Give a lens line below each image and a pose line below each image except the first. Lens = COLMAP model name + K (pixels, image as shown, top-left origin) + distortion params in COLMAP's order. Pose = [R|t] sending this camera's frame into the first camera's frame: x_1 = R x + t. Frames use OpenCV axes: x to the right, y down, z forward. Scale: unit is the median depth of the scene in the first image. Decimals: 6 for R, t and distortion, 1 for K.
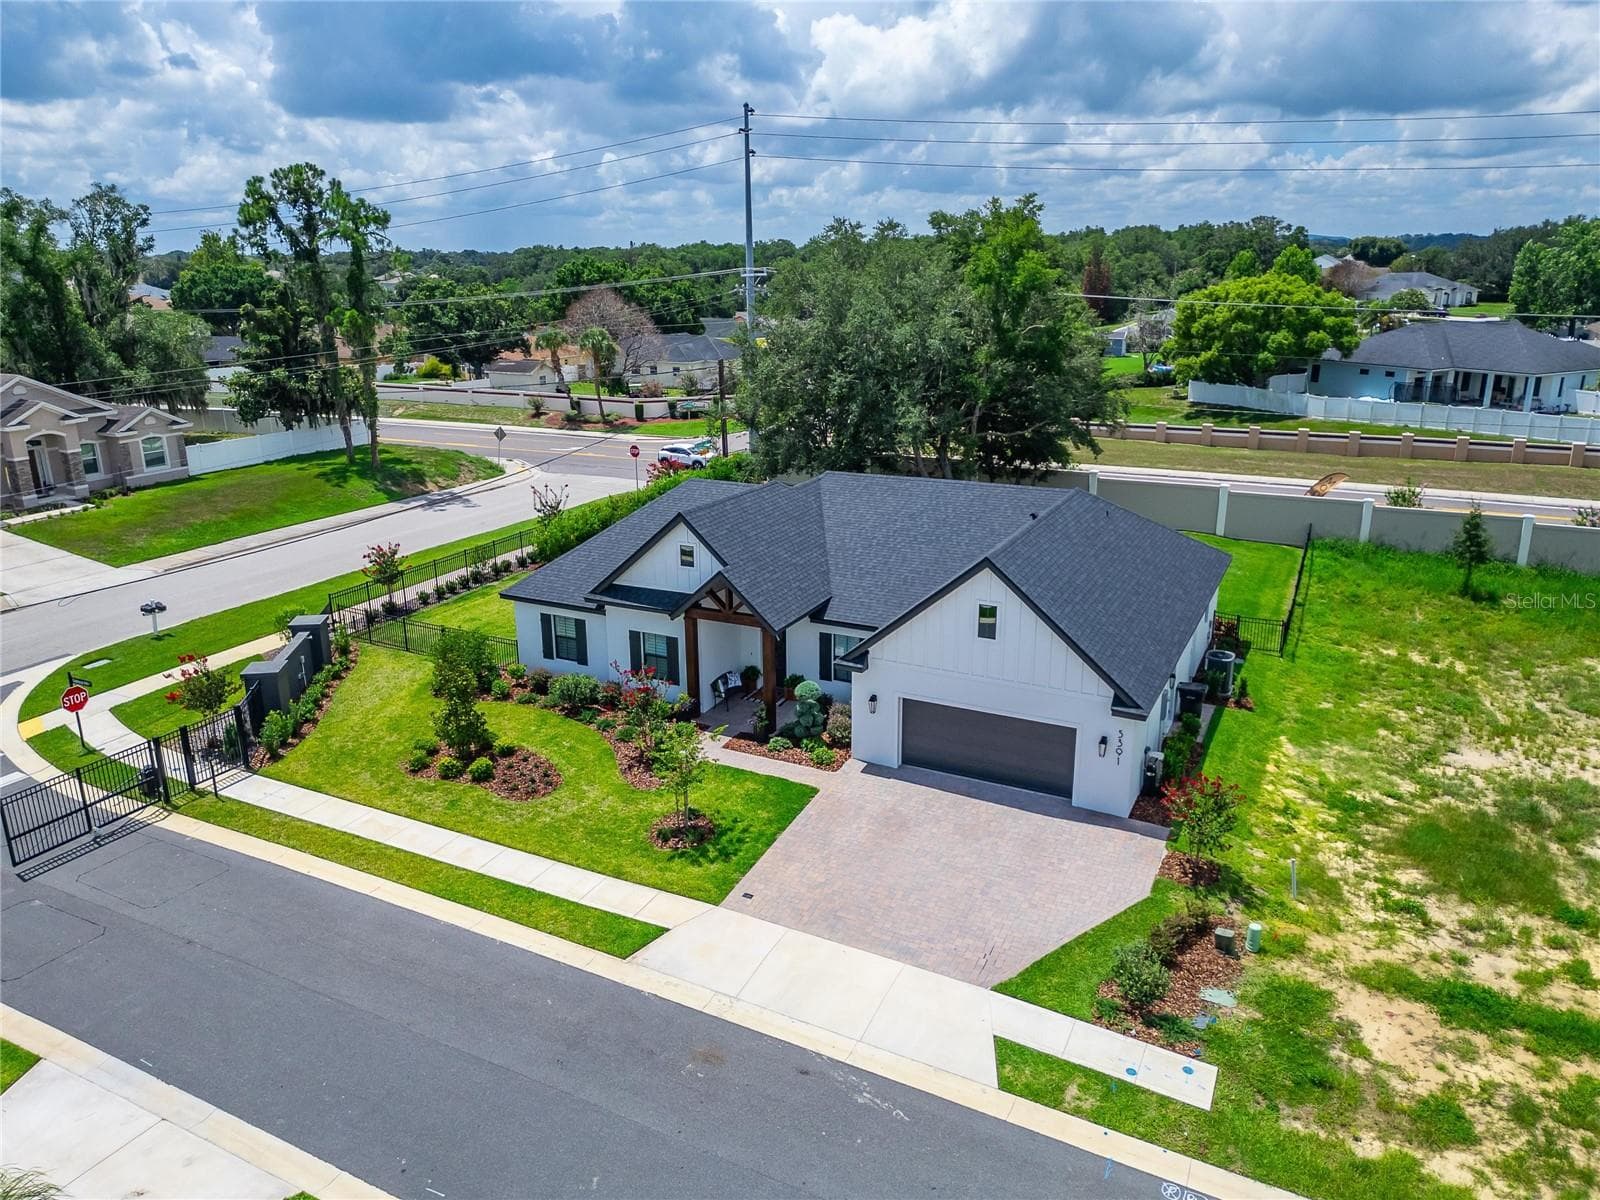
lens RADIAL K [[1127.0, 0, 794.5], [0, 1127.0, 598.8], [0, 0, 1]] dist [0.081715, -0.077122]
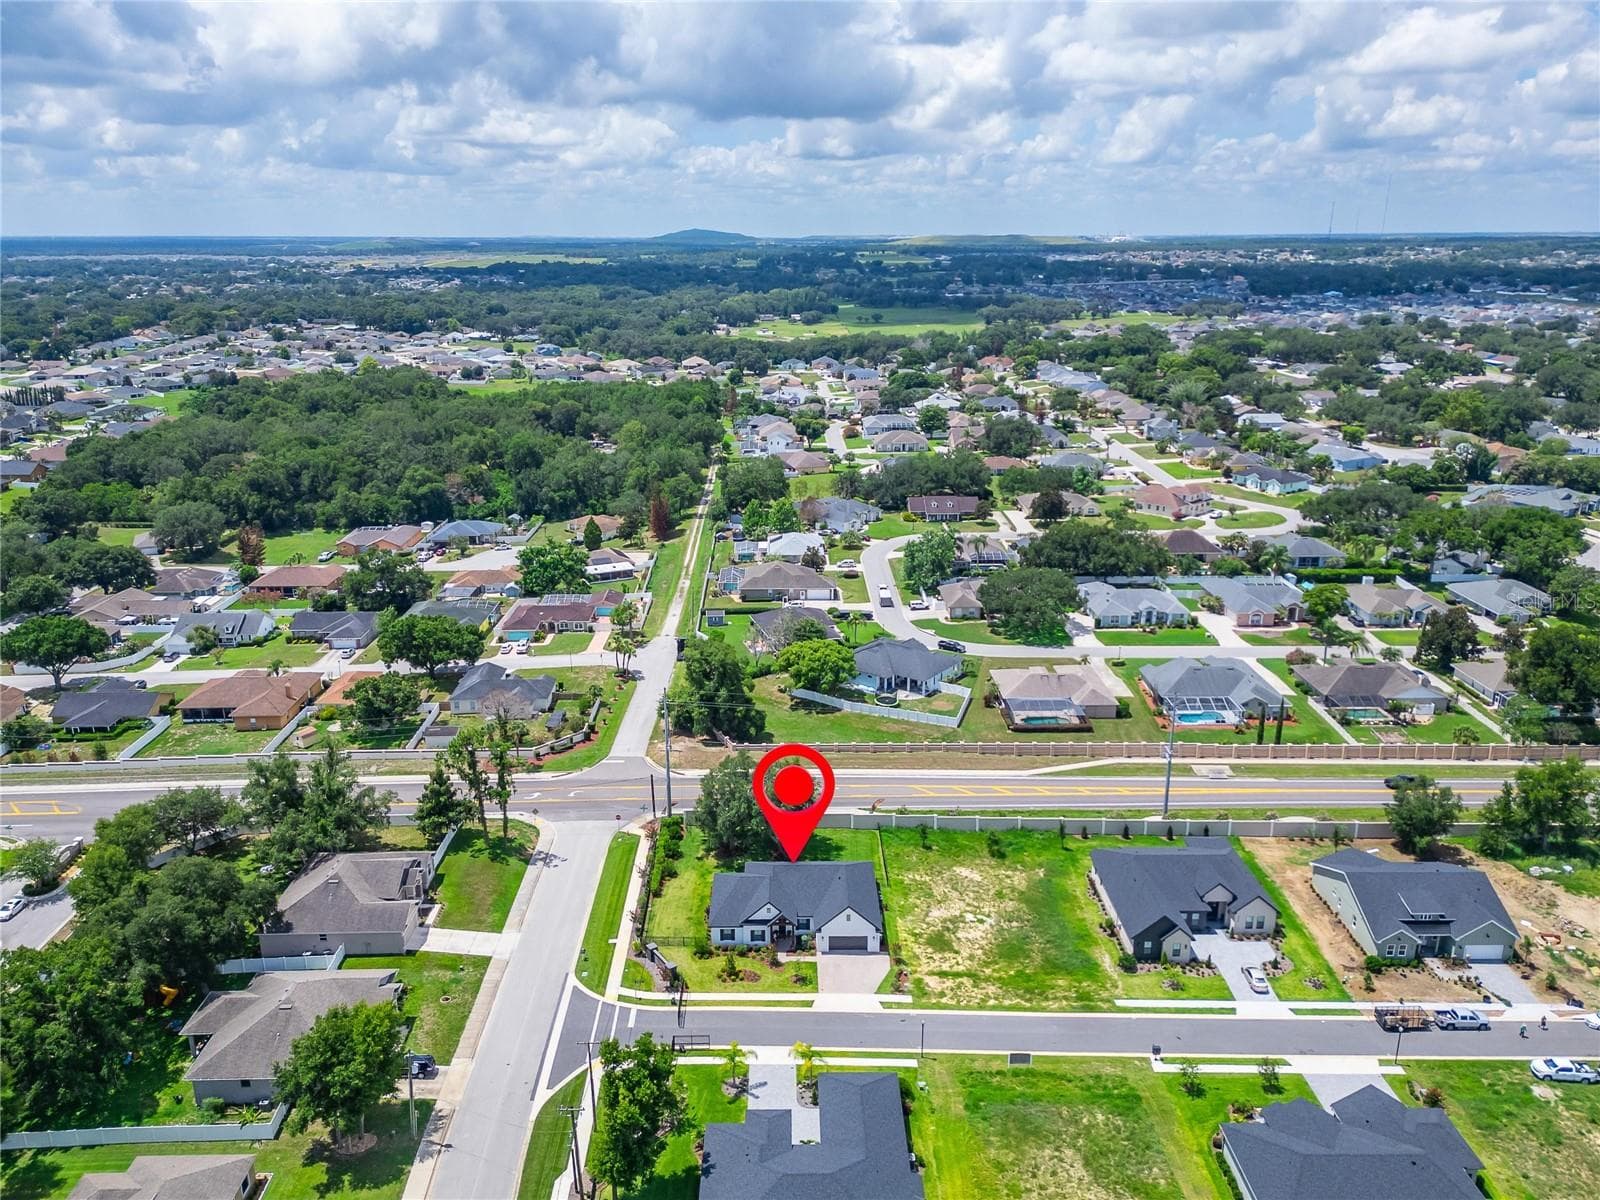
lens RADIAL K [[1174.0, 0, 795.1], [0, 1174.0, 604.2], [0, 0, 1]] dist [0.085195, -0.091311]
pose [[0.888954, -0.129702, 0.439246, -1.830255], [0.127060, 0.991258, 0.035554, -1.341189], [-0.440018, 0.024205, 0.897663, -3.037730]]
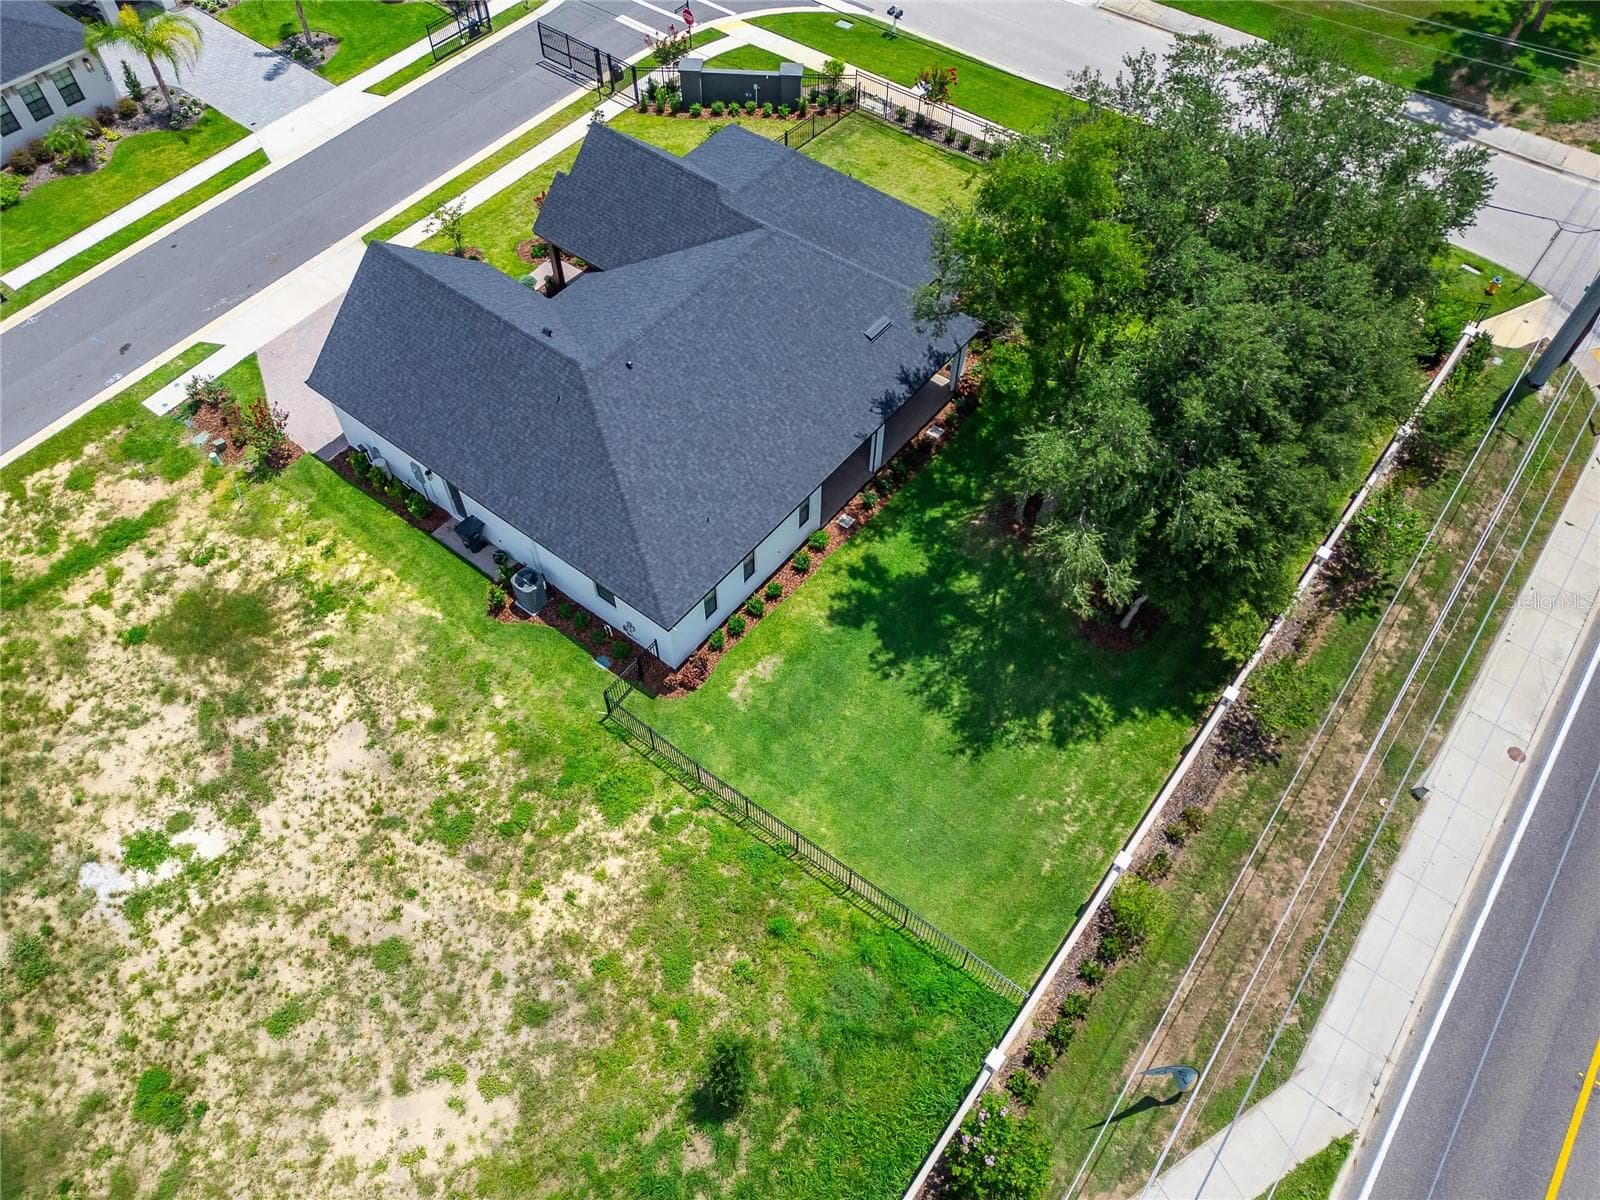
lens RADIAL K [[1143.5, 0, 794.0], [0, 1143.5, 592.5], [0, 0, 1]] dist [0.088422, -0.090357]
pose [[-0.198938, 0.794467, -0.573799, 1.054058], [-0.284975, 0.513305, 0.809510, -0.954298], [0.937663, 0.324561, 0.124287, 1.264772]]
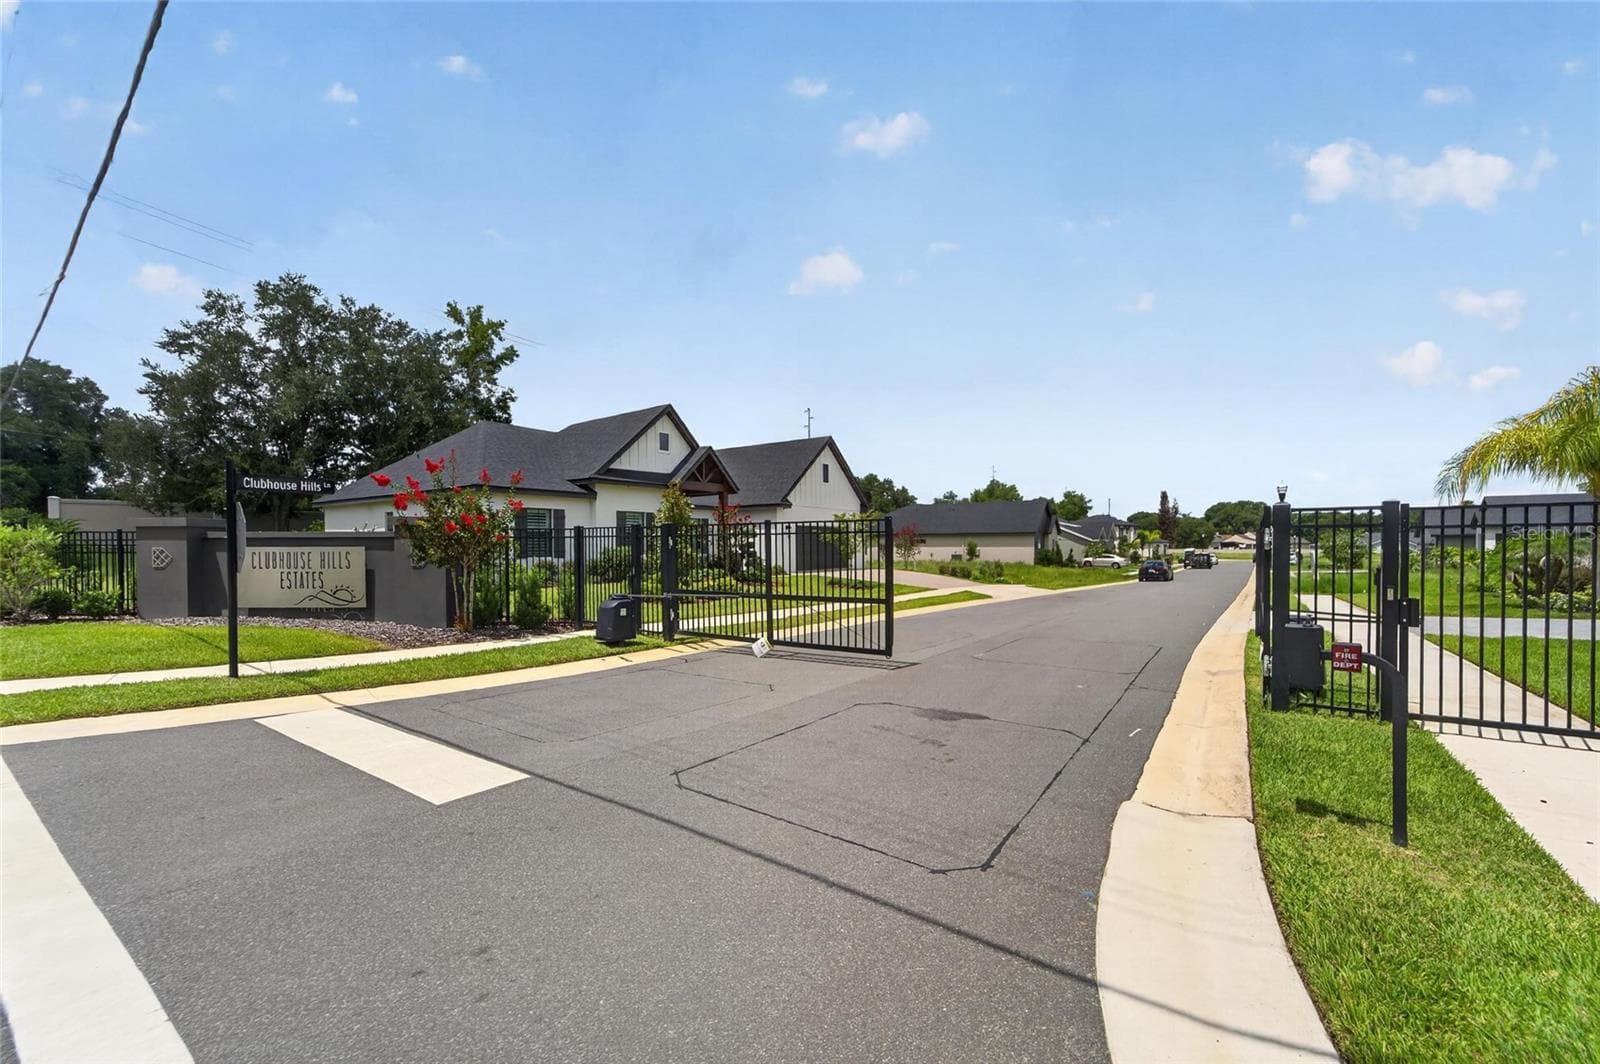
lens RADIAL K [[644.2, 0, 800.5], [0, 644.2, 537.5], [0, 0, 1]] dist [-0.044049, 0.000073]
pose [[0.146627, 0.007442, 0.989164, -0.817320], [0.292457, 0.954942, -0.050537, 0.148971], [-0.944970, 0.296698, 0.137844, 0.836918]]
